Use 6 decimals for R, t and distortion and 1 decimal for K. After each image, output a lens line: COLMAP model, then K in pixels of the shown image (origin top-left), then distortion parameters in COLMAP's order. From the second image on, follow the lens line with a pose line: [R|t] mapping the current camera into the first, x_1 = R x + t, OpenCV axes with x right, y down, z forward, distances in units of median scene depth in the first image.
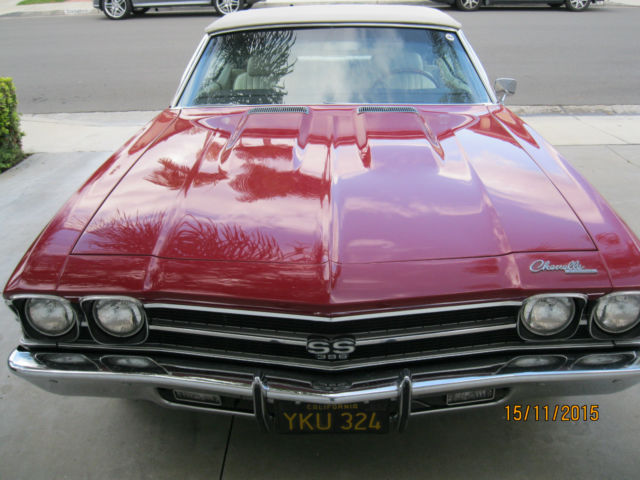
lens RADIAL K [[649.4, 0, 320.0], [0, 649.4, 240.0], [0, 0, 1]] dist [-0.115460, 0.020966]
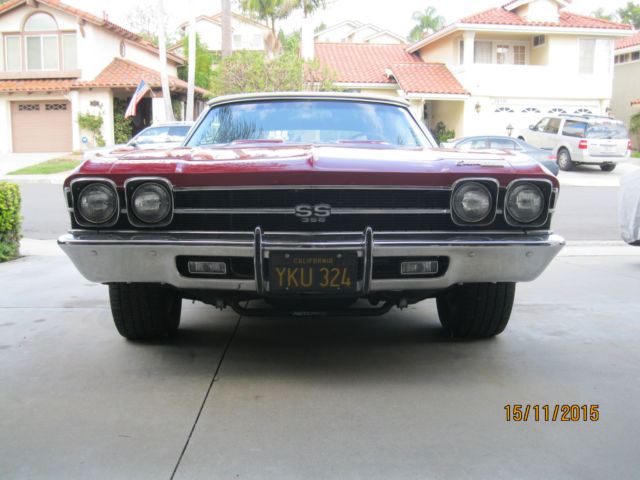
lens RADIAL K [[662.5, 0, 321.5], [0, 662.5, 224.7], [0, 0, 1]] dist [-0.130460, 0.011886]
pose [[0.998613, 0.015536, 0.050300, -0.032438], [0.001756, 0.945102, -0.326770, 0.613211], [-0.052615, 0.326405, 0.943765, -0.288841]]
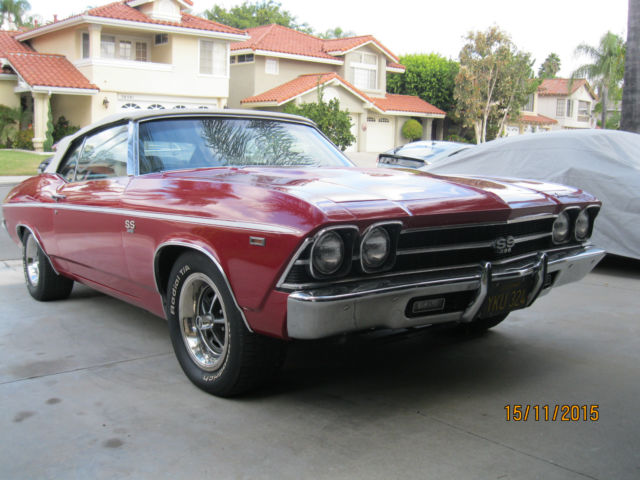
lens RADIAL K [[649.4, 0, 320.0], [0, 649.4, 240.0], [0, 0, 1]] dist [-0.115460, 0.020966]
pose [[0.765718, -0.062057, 0.640176, -1.243548], [0.248150, 0.946774, -0.205036, 0.345503], [-0.593378, 0.315860, 0.740361, 0.112401]]
